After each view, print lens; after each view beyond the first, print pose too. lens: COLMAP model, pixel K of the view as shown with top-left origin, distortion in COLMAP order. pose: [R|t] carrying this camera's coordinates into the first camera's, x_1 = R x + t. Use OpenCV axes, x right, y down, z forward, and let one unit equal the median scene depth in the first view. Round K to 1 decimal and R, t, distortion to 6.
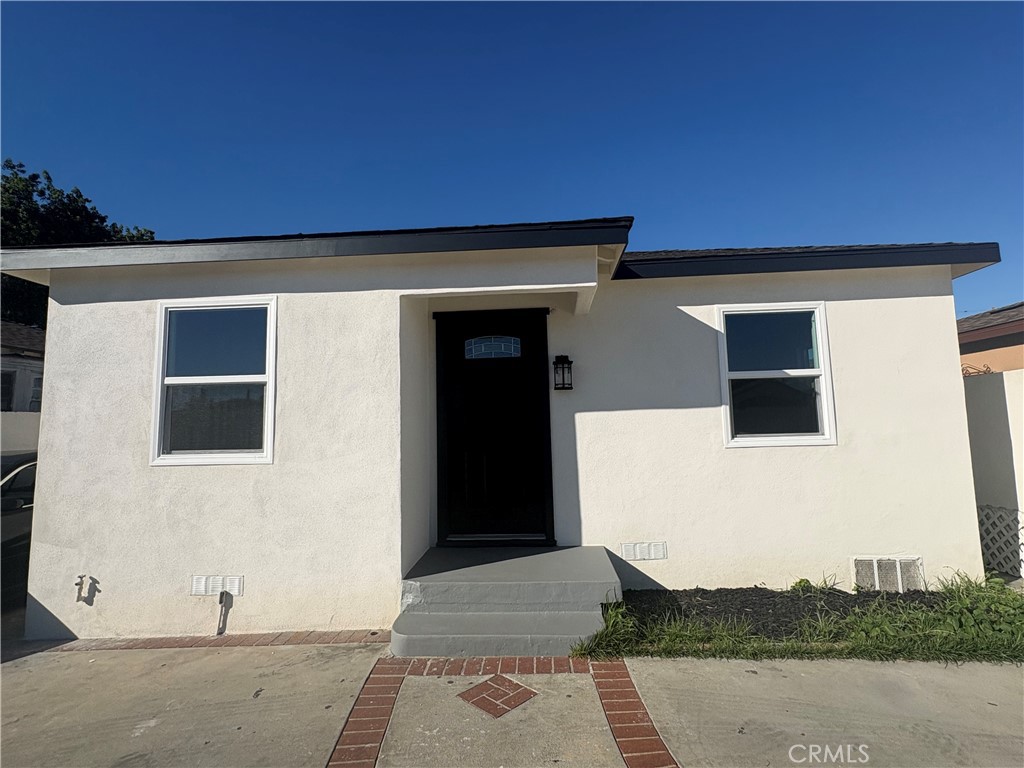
lens RADIAL K [[493.9, 0, 512.0], [0, 493.9, 384.0], [0, 0, 1]] dist [0.000361, 0.000156]
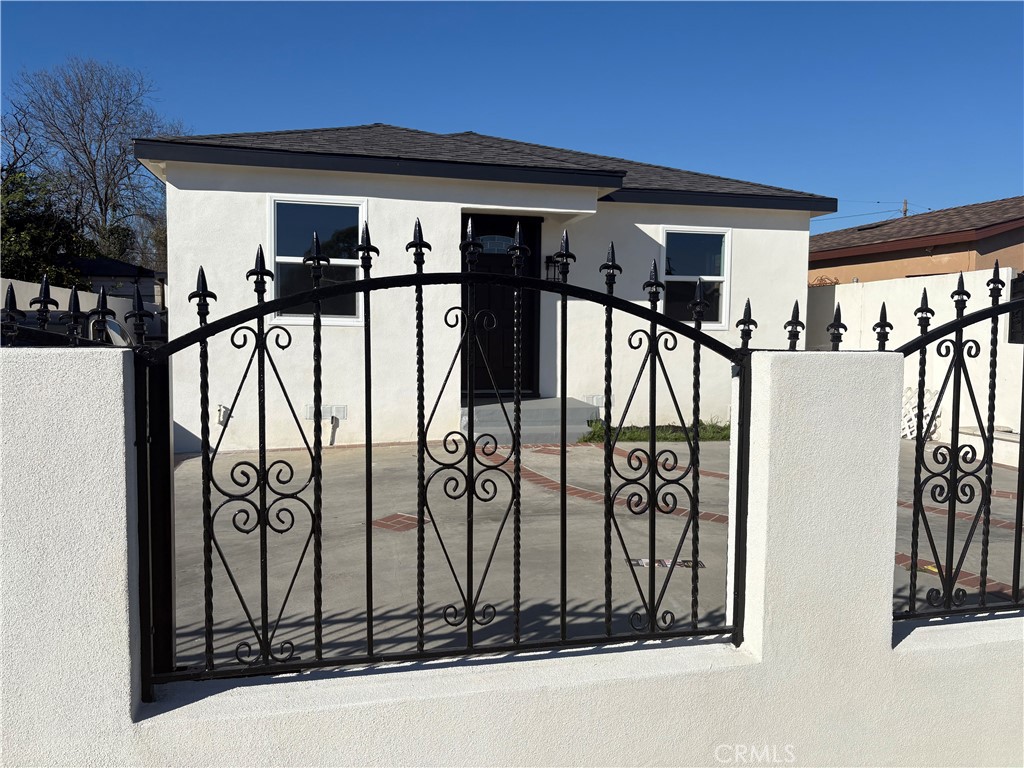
lens RADIAL K [[742.1, 0, 510.4], [0, 742.1, 397.3], [0, 0, 1]] dist [0.042999, -0.001703]
pose [[0.959563, 0.009146, 0.281345, -0.573275], [-0.057137, 0.984995, 0.162851, -0.003218], [-0.275634, -0.172341, 0.945687, -0.930091]]
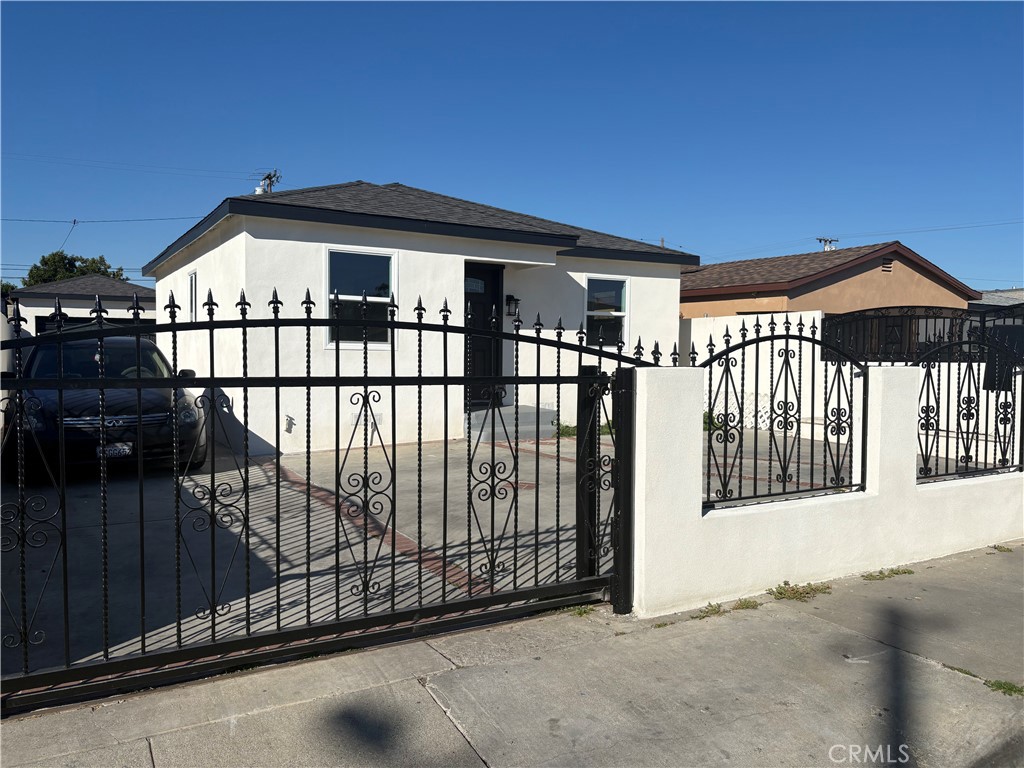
lens RADIAL K [[742.1, 0, 510.4], [0, 742.1, 397.3], [0, 0, 1]] dist [0.042999, -0.001703]
pose [[0.830628, -0.002692, 0.556821, -1.346218], [-0.075591, 0.990186, 0.117549, -0.010455], [-0.551673, -0.139730, 0.822273, -1.155992]]
